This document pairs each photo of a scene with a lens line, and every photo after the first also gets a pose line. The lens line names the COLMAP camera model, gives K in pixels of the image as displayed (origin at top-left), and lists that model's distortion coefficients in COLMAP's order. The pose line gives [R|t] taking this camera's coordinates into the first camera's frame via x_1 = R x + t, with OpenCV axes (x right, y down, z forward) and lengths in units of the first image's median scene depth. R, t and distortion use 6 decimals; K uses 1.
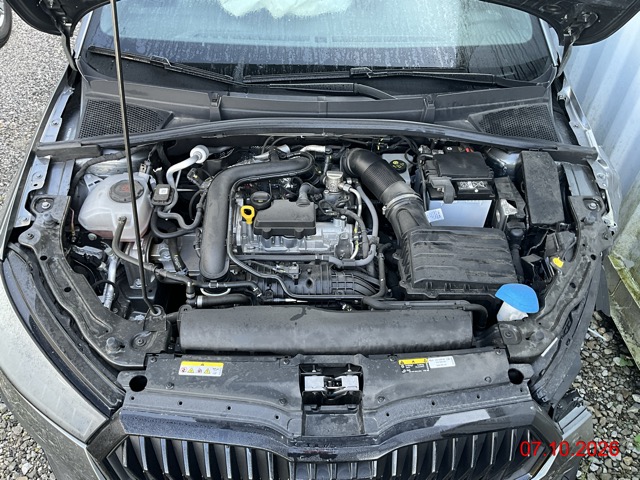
lens RADIAL K [[536.6, 0, 320.1], [0, 536.6, 242.5], [0, 0, 1]] dist [0.055082, -0.074891]
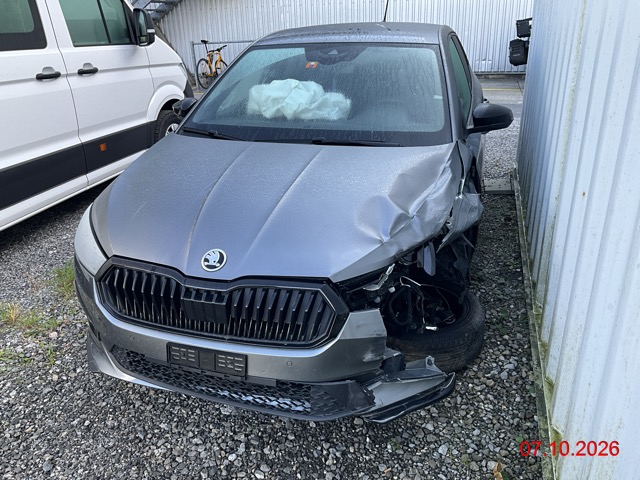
lens RADIAL K [[536.6, 0, 319.9], [0, 536.6, 236.4], [0, 0, 1]] dist [0.055082, -0.074891]
pose [[0.943893, 0.070892, -0.322552, 0.653693], [-0.184786, 0.922859, -0.337914, 0.532836], [0.273714, 0.378558, 0.884180, -0.357531]]
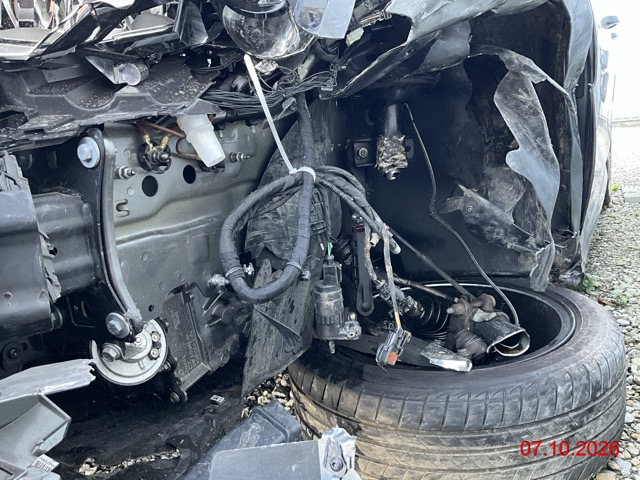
lens RADIAL K [[536.6, 0, 335.7], [0, 536.6, 230.8], [0, 0, 1]] dist [0.055082, -0.074891]
pose [[0.857174, 0.006130, -0.514990, 0.648008], [-0.276823, 0.848692, -0.450656, 0.338393], [0.434306, 0.528852, 0.729174, 0.774929]]
